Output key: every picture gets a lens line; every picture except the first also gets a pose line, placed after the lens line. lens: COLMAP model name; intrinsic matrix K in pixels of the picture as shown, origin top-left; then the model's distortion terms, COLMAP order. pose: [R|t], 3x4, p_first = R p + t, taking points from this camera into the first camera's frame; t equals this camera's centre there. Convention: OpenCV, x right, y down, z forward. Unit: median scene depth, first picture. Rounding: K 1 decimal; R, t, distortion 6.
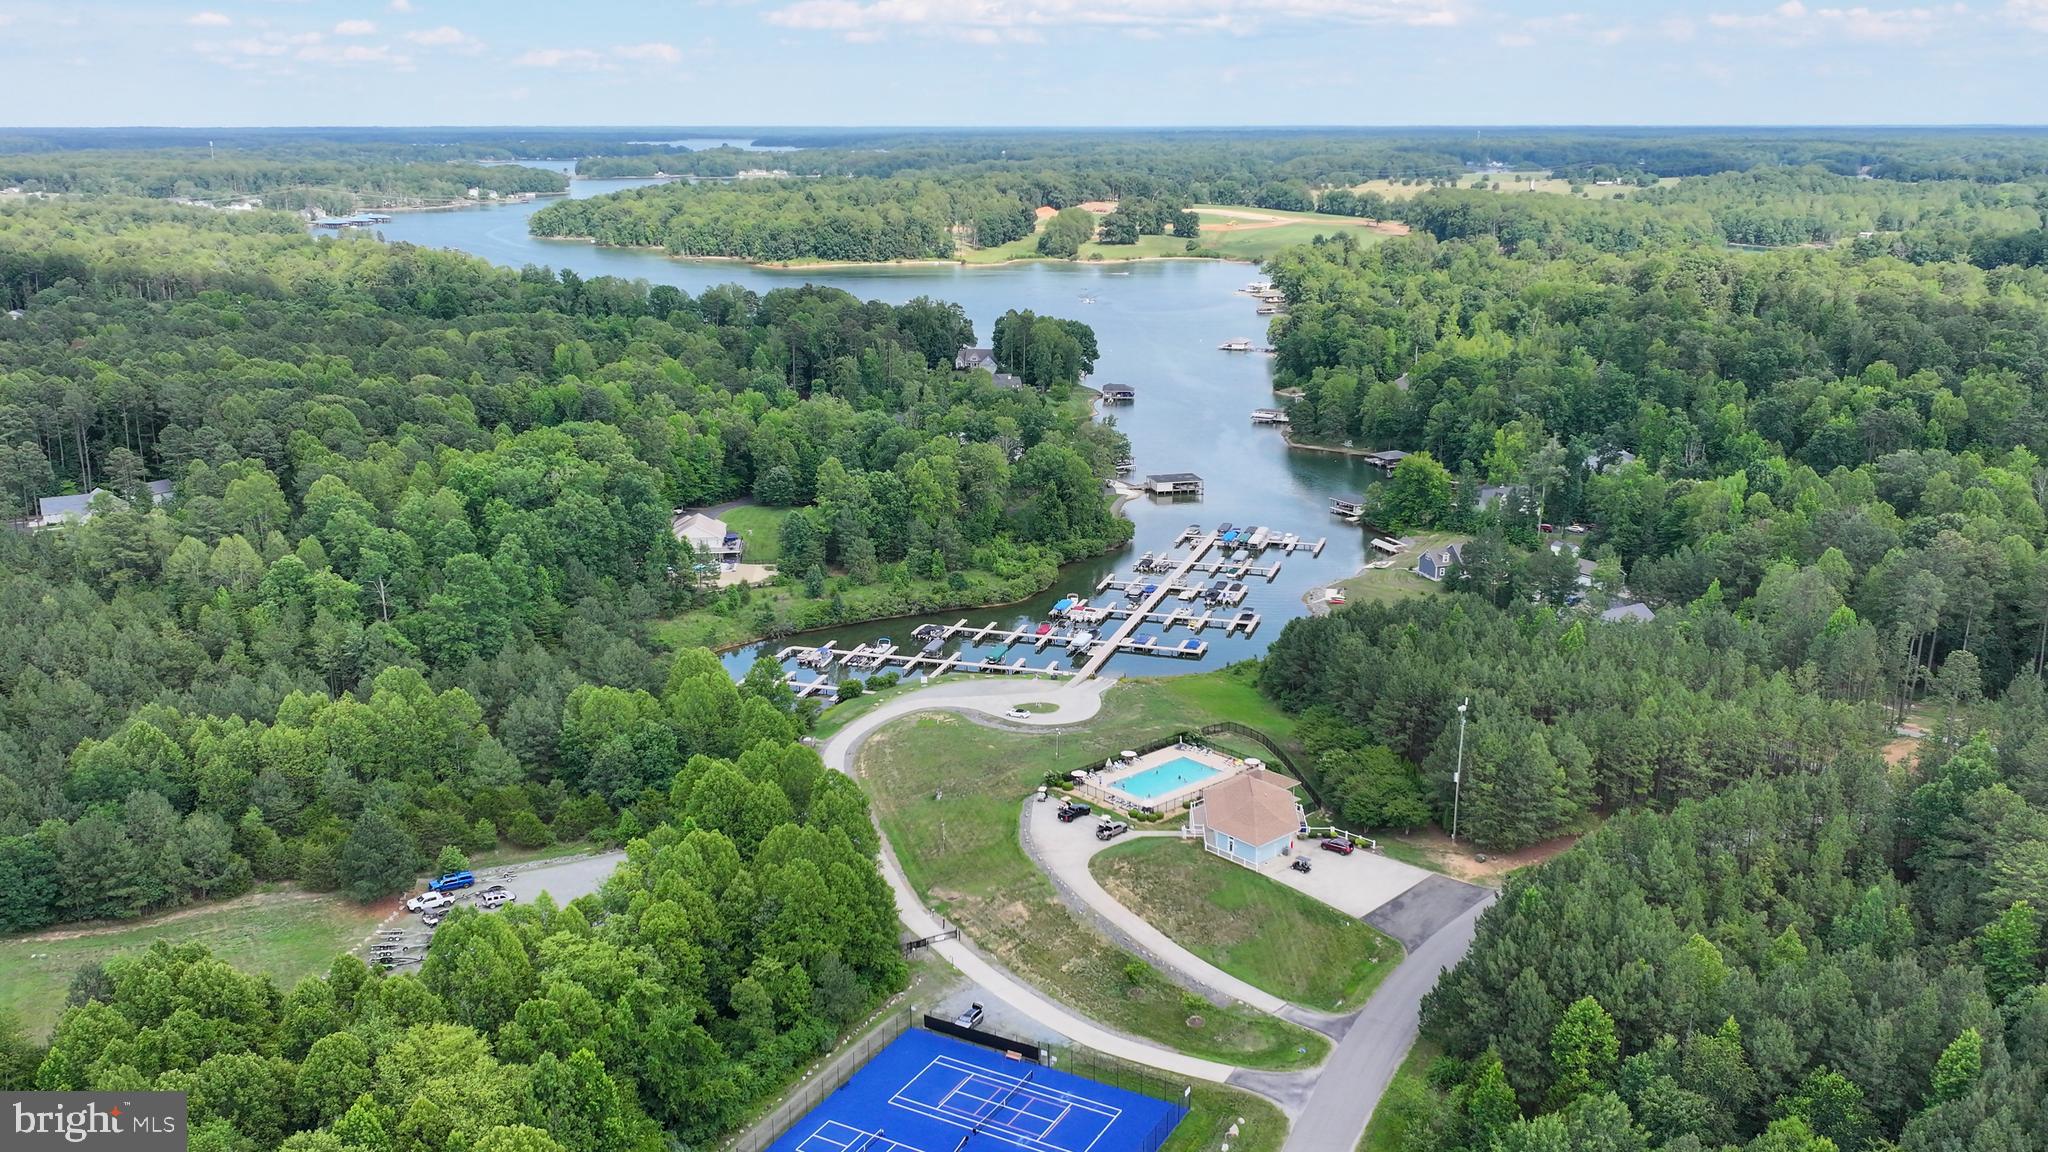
lens RADIAL K [[1658.0, 0, 1022.4], [0, 1658.0, 583.4], [0, 0, 1]] dist [0.005543, -0.005386]
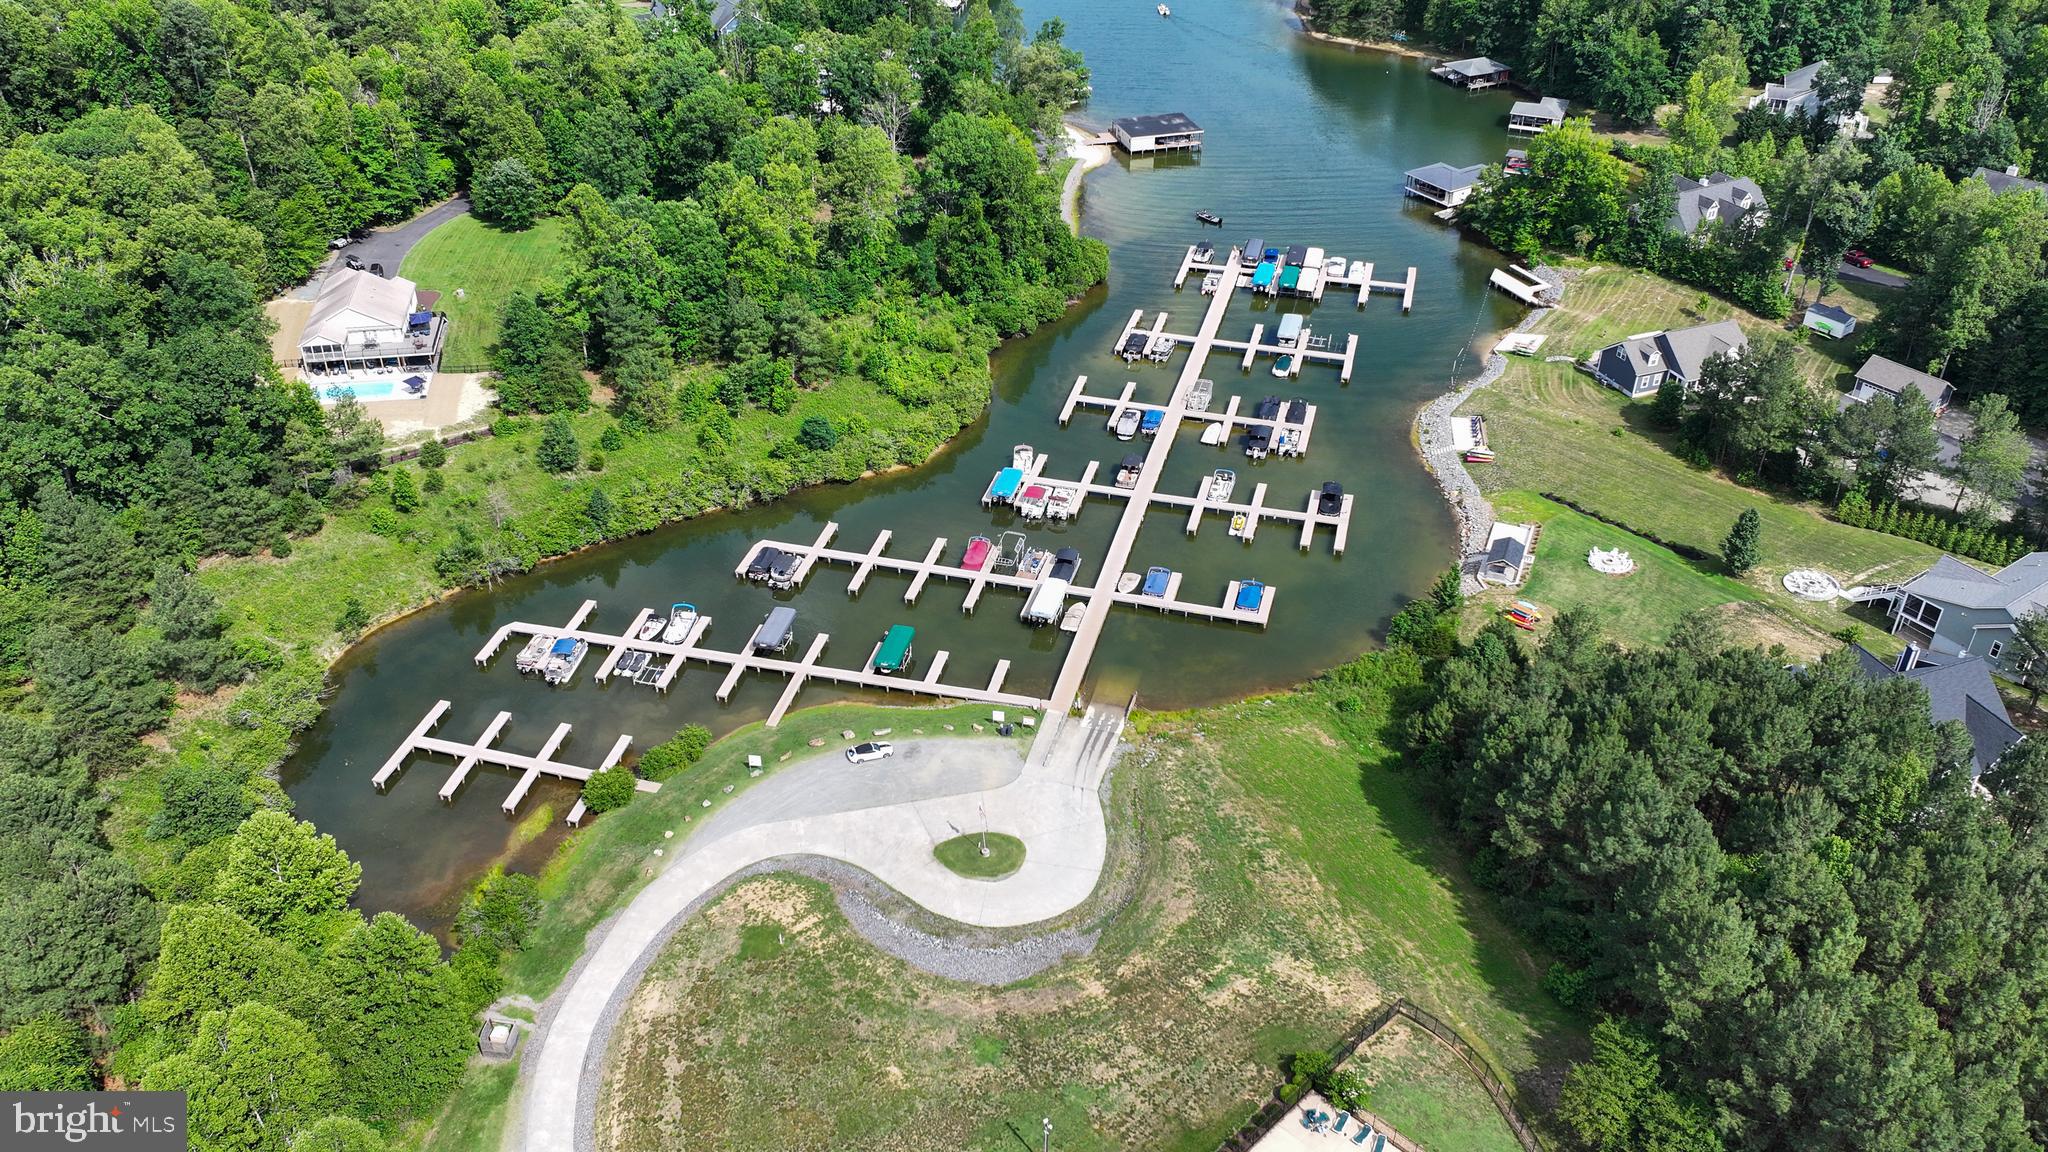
lens RADIAL K [[1658.0, 0, 1022.0], [0, 1658.0, 580.7], [0, 0, 1]] dist [0.005543, -0.005386]
pose [[0.997771, -0.028029, 0.060552, -0.003192], [0.007395, 0.948351, 0.317137, -0.076792], [-0.066313, -0.315982, 0.946445, 0.259625]]
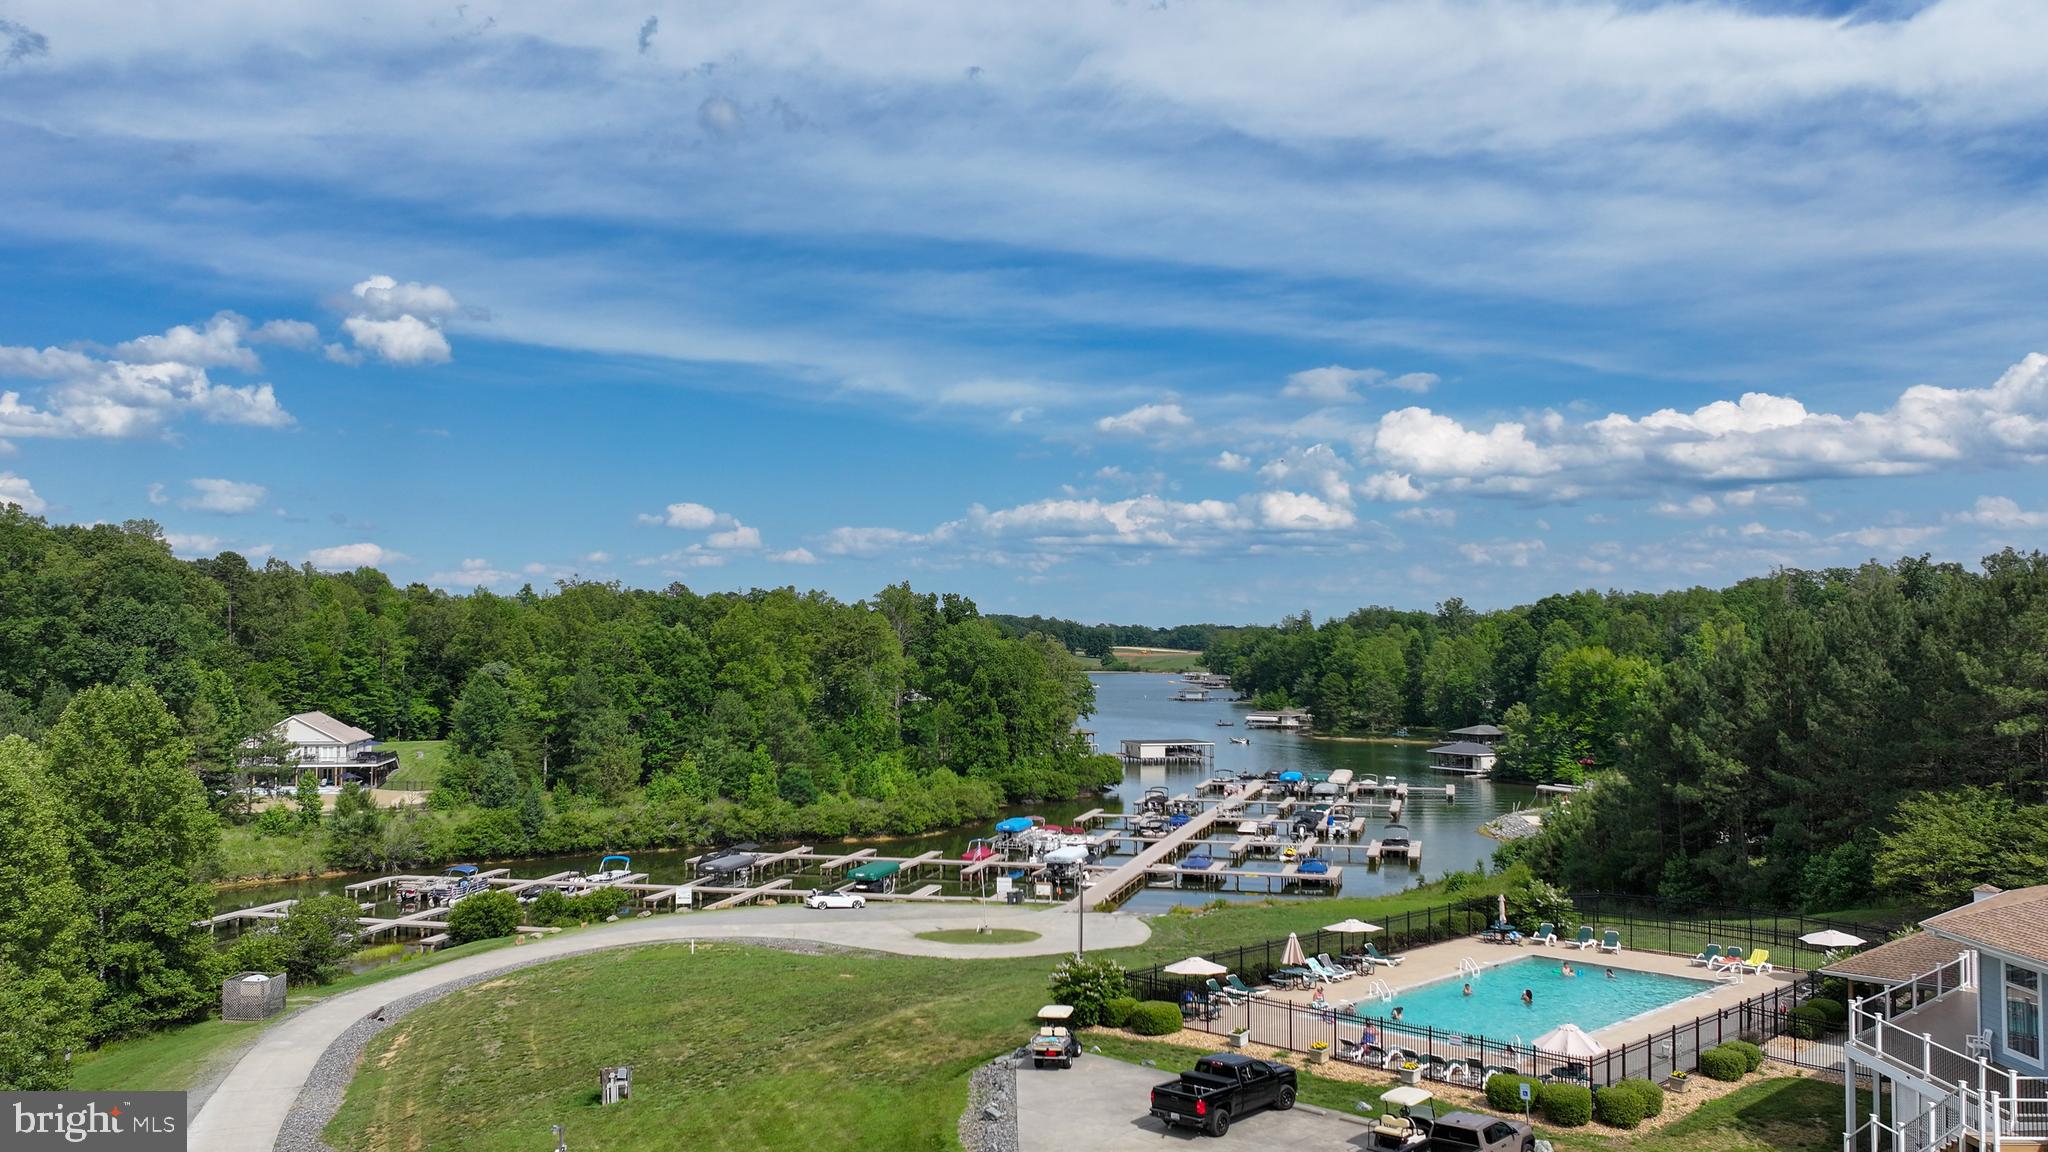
lens RADIAL K [[1658.0, 0, 1022.4], [0, 1658.0, 579.3], [0, 0, 1]] dist [0.005543, -0.005386]
pose [[0.997874, 0.008137, 0.064666, -0.002862], [0.012009, 0.952233, -0.305135, 0.052762], [-0.064060, 0.305262, 0.950111, 0.296754]]
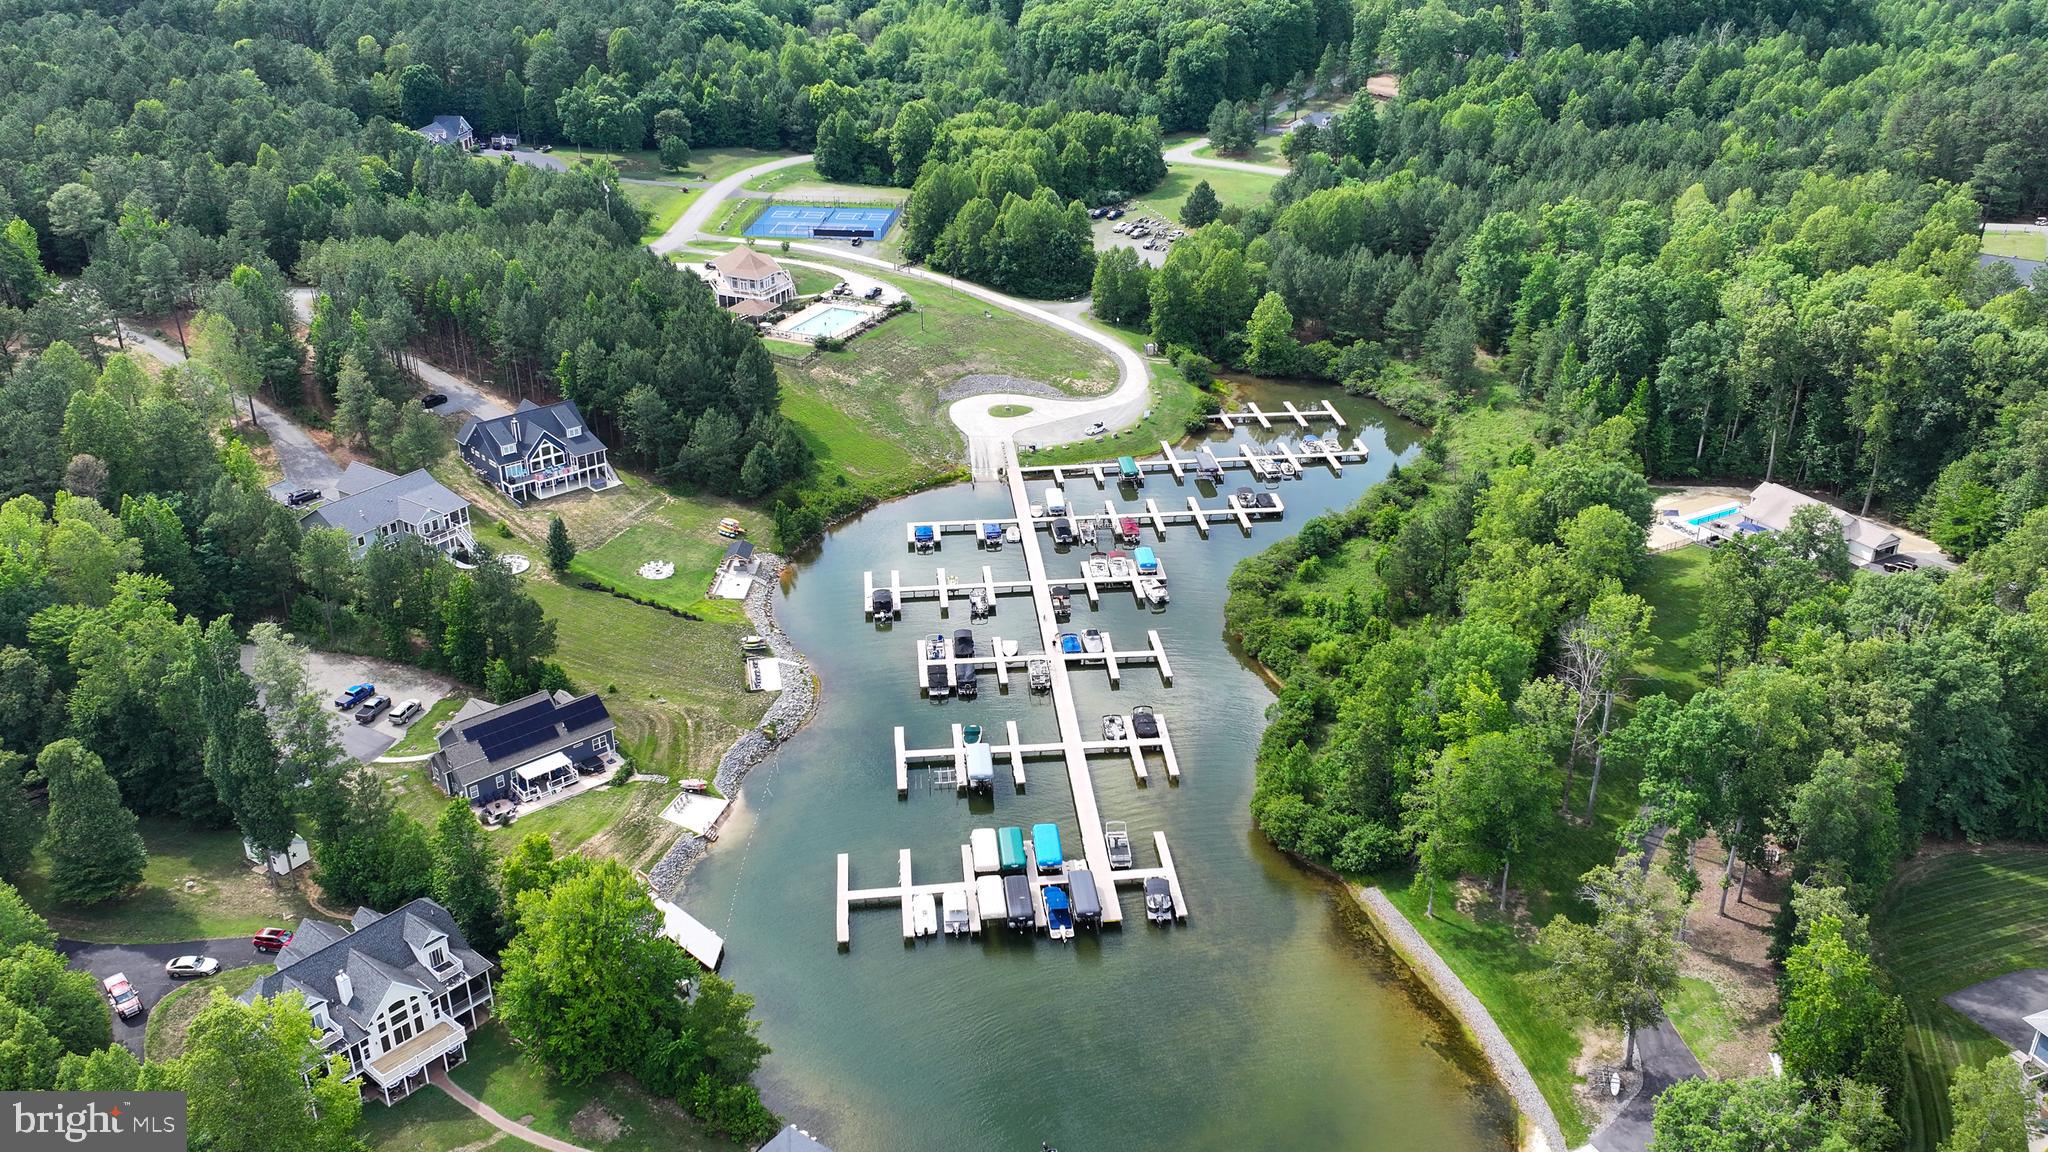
lens RADIAL K [[1658.0, 0, 1026.7], [0, 1658.0, 577.6], [0, 0, 1]] dist [0.005543, -0.005386]
pose [[-0.915649, 0.181265, -0.358789, 0.179583], [-0.103460, 0.756218, 0.646088, -0.237058], [0.388436, 0.628711, -0.673677, 0.825294]]
